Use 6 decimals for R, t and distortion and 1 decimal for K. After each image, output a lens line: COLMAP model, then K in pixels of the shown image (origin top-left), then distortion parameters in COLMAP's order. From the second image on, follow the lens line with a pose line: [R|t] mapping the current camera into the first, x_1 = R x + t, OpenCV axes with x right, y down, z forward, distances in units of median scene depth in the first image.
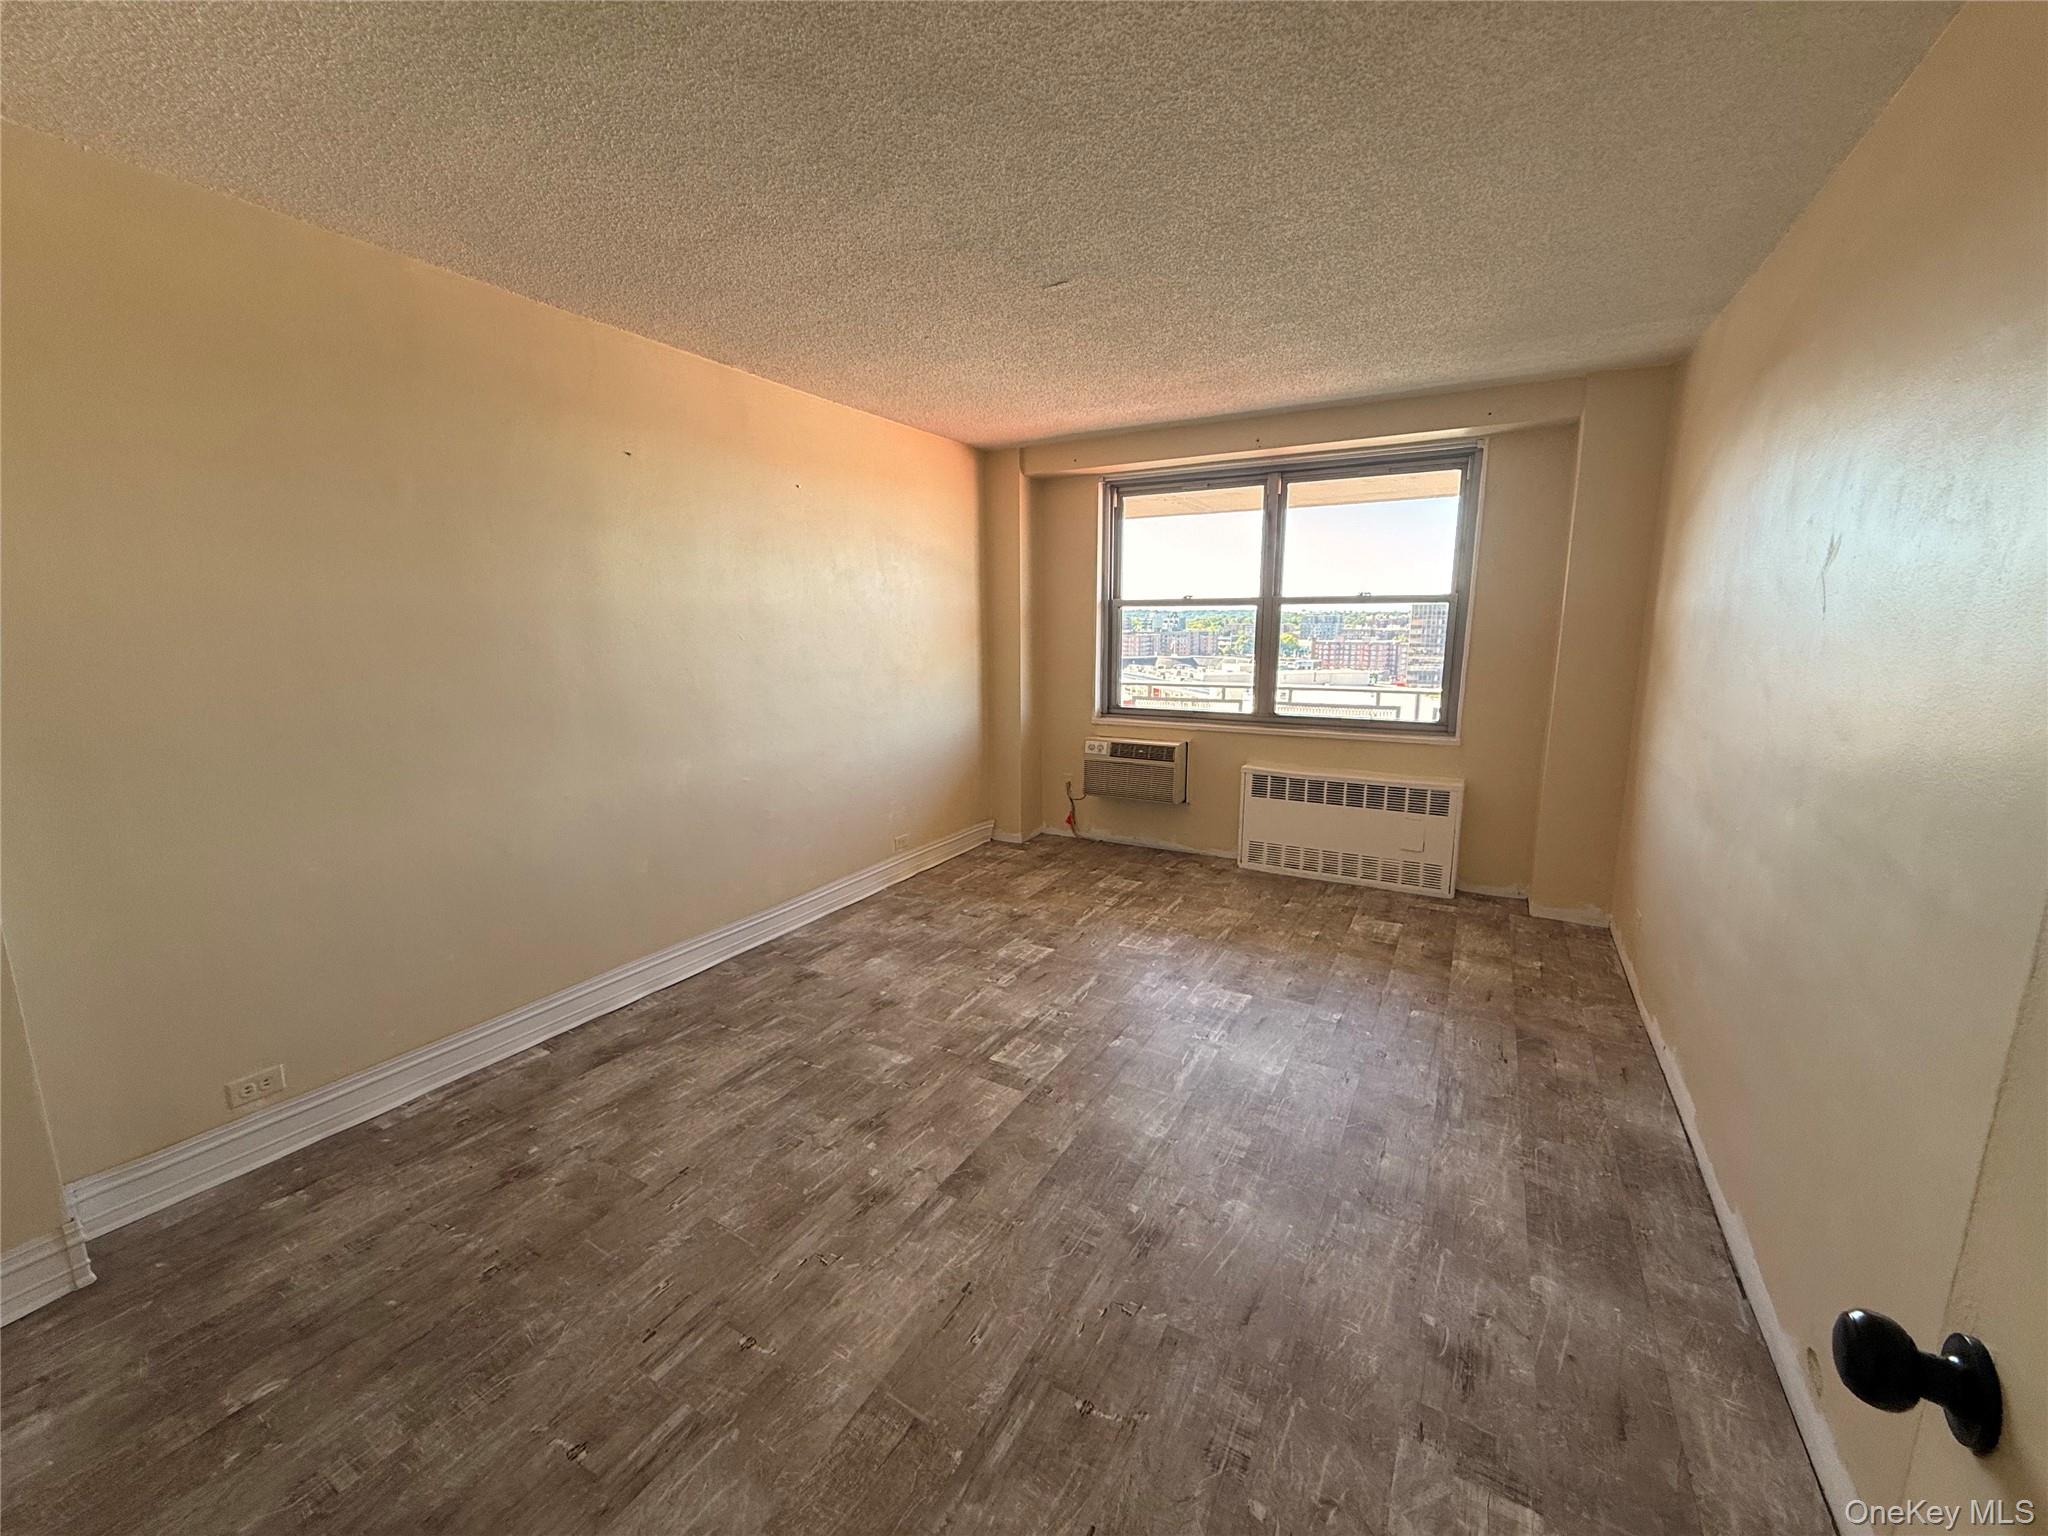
lens RADIAL K [[820.7, 0, 1020.5], [0, 820.7, 770.7], [0, 0, 1]] dist [0.021440, 0.000005]
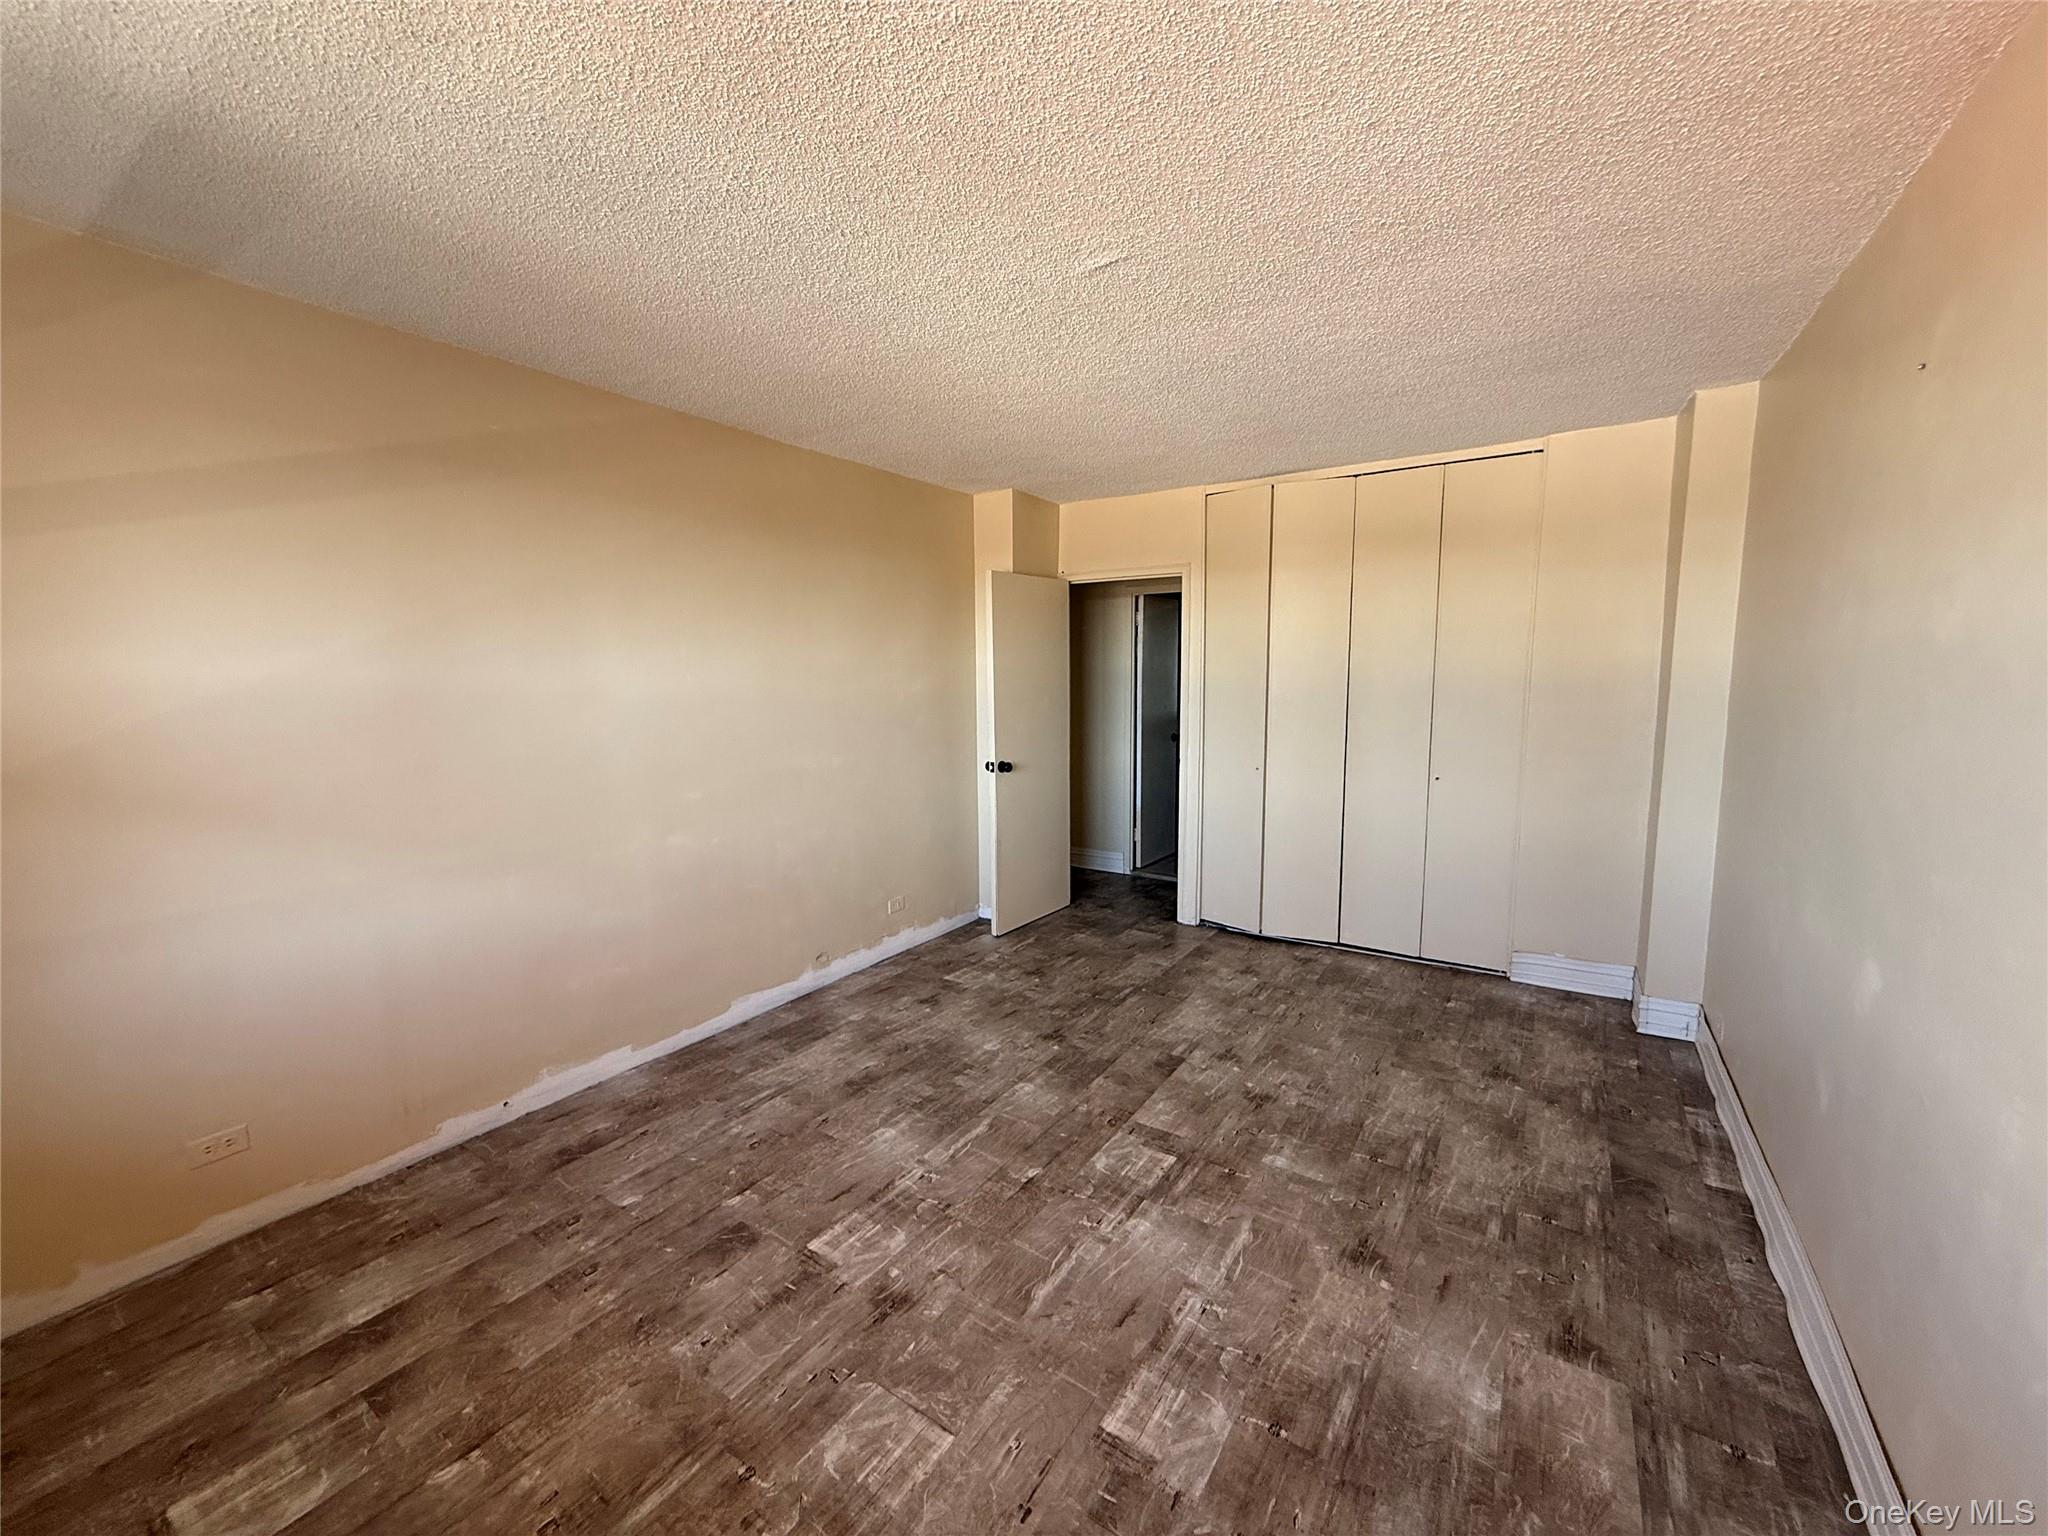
lens RADIAL K [[820.7, 0, 1026.6], [0, 820.7, 772.8], [0, 0, 1]] dist [0.021440, 0.000005]
pose [[-0.998063, 0.003285, 0.062127, 0.070310], [0.022106, 0.952162, 0.304793, -0.338900], [-0.058154, 0.305575, -0.950390, 1.748382]]
